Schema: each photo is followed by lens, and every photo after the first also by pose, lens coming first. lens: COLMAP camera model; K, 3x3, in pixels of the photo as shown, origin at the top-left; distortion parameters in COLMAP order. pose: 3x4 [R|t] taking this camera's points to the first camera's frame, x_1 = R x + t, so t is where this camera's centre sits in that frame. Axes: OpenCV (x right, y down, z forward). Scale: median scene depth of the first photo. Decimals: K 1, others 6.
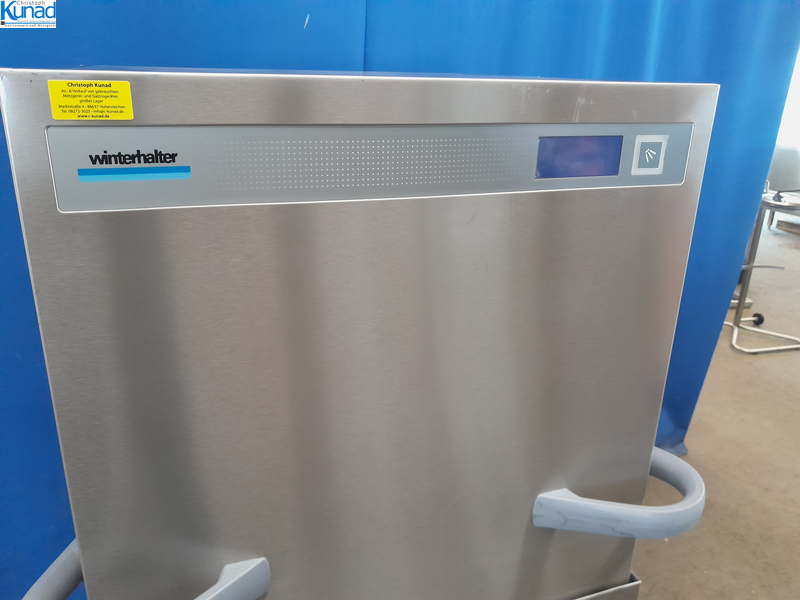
lens RADIAL K [[641.2, 0, 400.0], [0, 641.2, 300.0], [0, 0, 1]] dist [-0.007929, 0.004084]
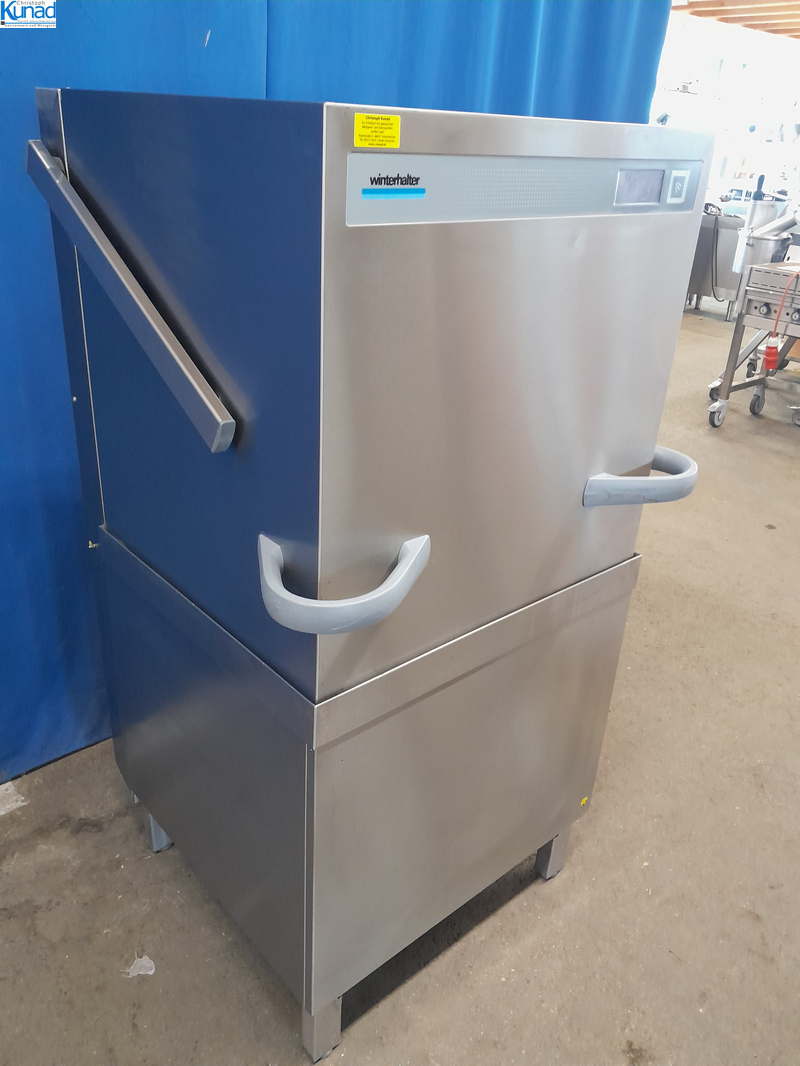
lens RADIAL K [[842.7, 0, 400.0], [0, 842.7, 533.0], [0, 0, 1]] dist [0.002865, -0.007486]
pose [[0.936703, -0.128630, 0.325641, -1.036633], [0.084780, 0.985720, 0.145497, 0.220745], [-0.339706, -0.108679, 0.934232, -0.624412]]
